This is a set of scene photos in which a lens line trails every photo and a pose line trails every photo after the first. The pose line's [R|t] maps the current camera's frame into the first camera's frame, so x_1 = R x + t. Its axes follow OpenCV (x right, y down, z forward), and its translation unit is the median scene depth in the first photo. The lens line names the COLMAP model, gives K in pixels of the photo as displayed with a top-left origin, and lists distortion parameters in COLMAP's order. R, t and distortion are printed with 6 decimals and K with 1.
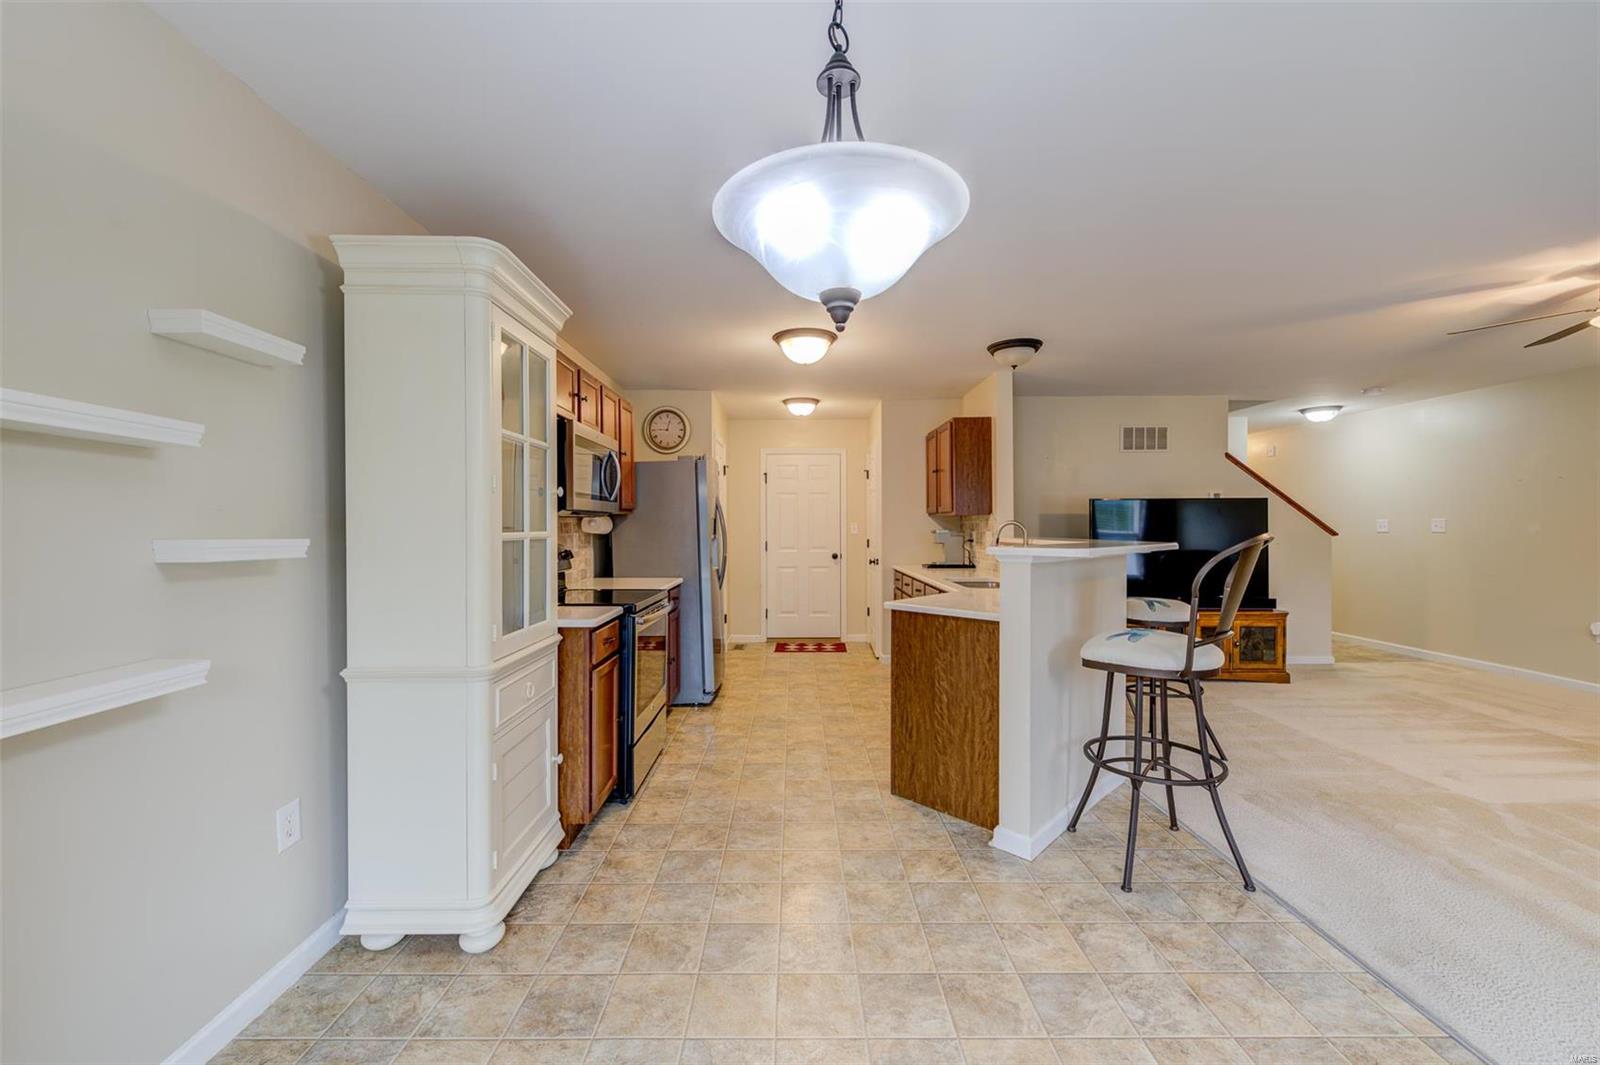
lens RADIAL K [[628.3, 0, 790.7], [0, 628.3, 533.7], [0, 0, 1]] dist [0.004148, -0.000178]
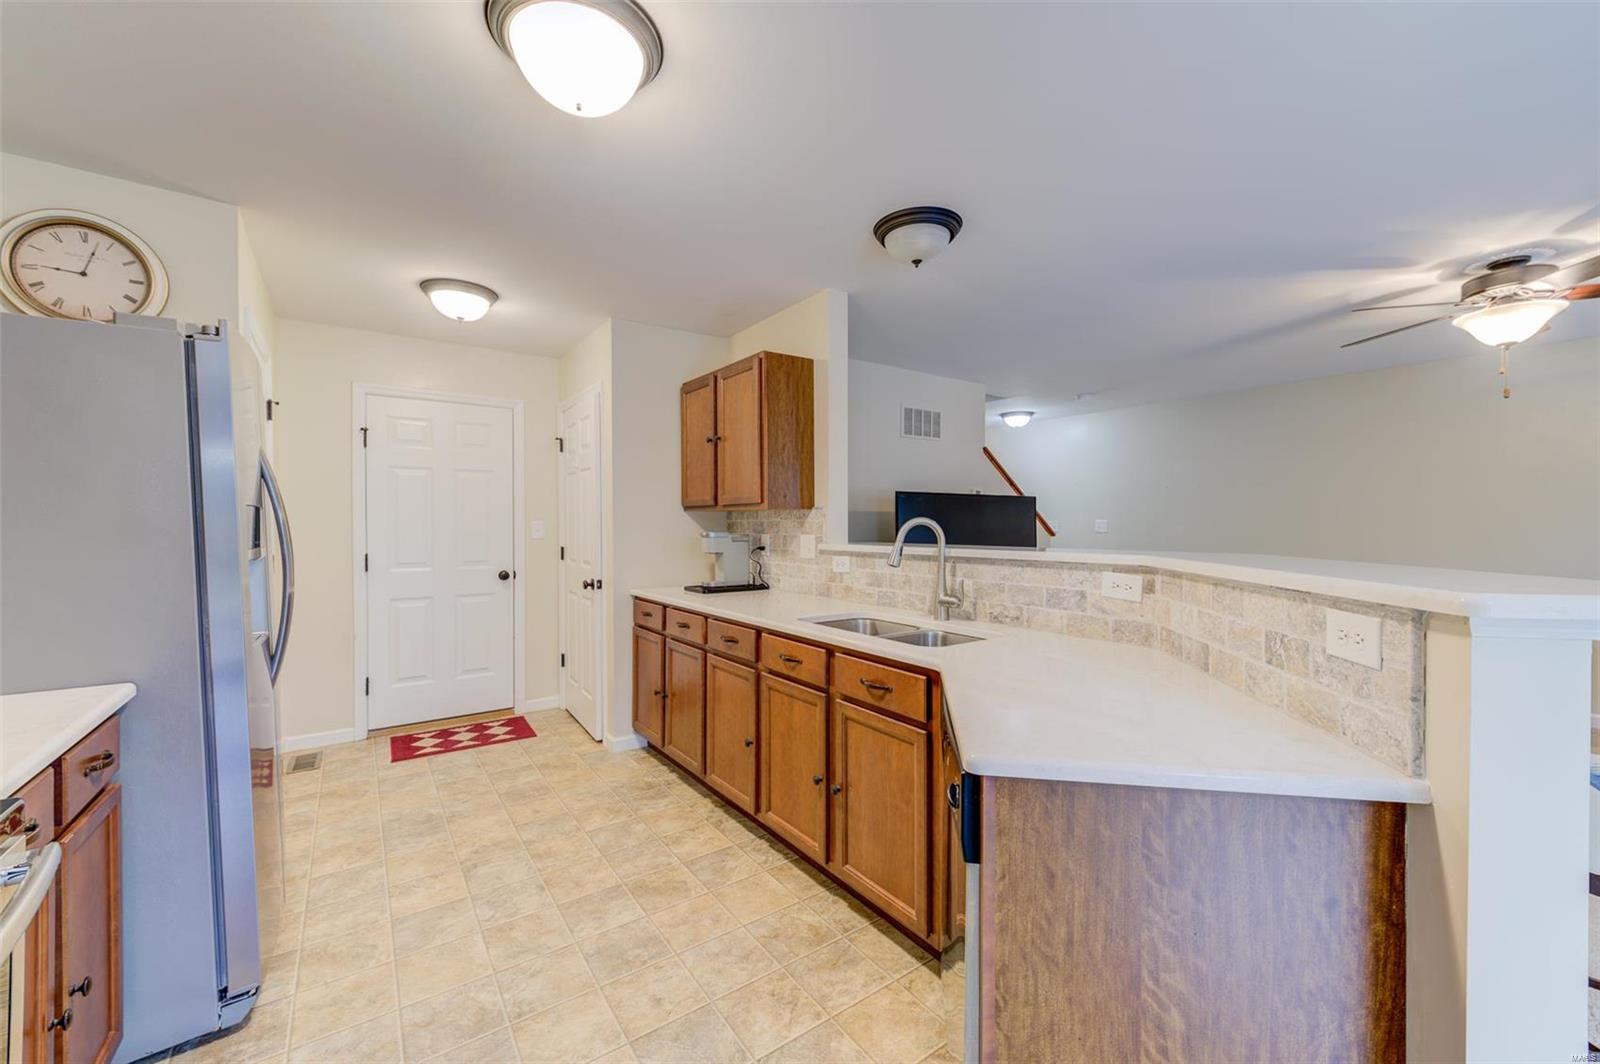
lens RADIAL K [[628.3, 0, 799.0], [0, 628.3, 530.7], [0, 0, 1]] dist [0.004148, -0.000178]
pose [[0.813248, -0.002403, 0.581912, -0.067565], [0.005403, 0.999980, -0.003422, -0.005116], [-0.581892, 0.005927, 0.813244, 0.442066]]
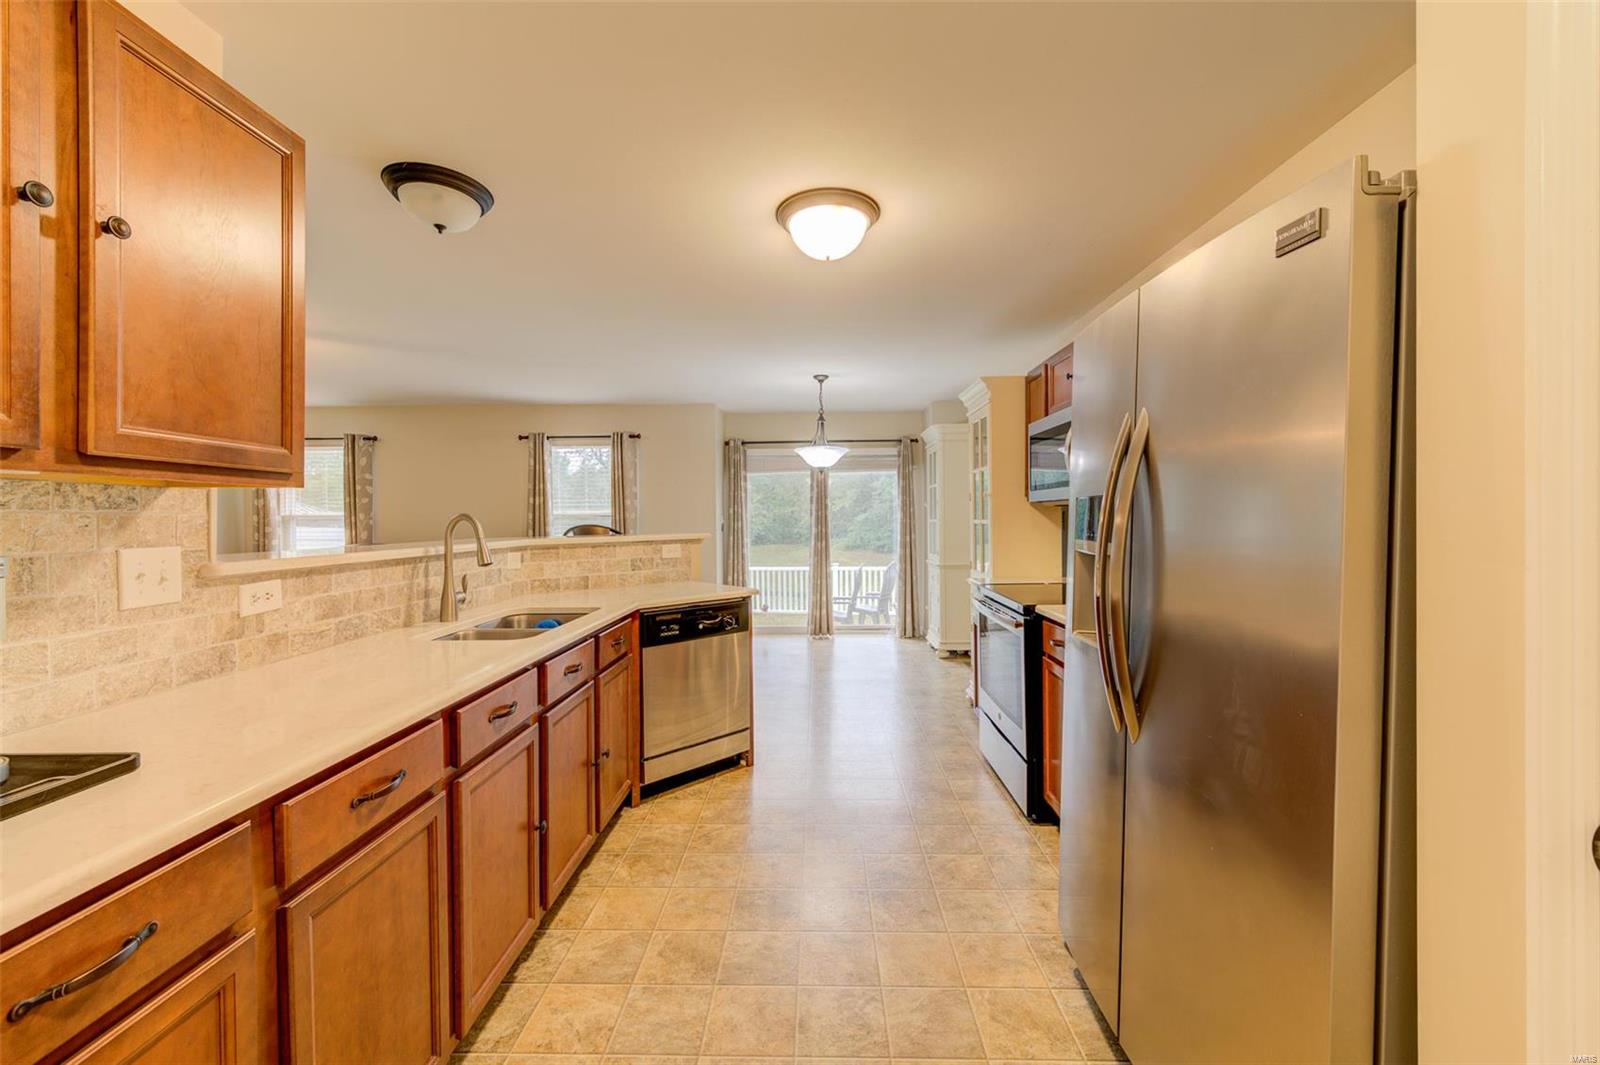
lens RADIAL K [[554.1, 0, 820.1], [0, 554.1, 521.1], [0, 0, 1]] dist [0.000983, 0.000056]
pose [[-0.999906, 0.010287, 0.009054, 0.041807], [0.010468, 0.999743, 0.020133, -0.017769], [-0.008845, 0.020226, -0.999756, 1.290011]]
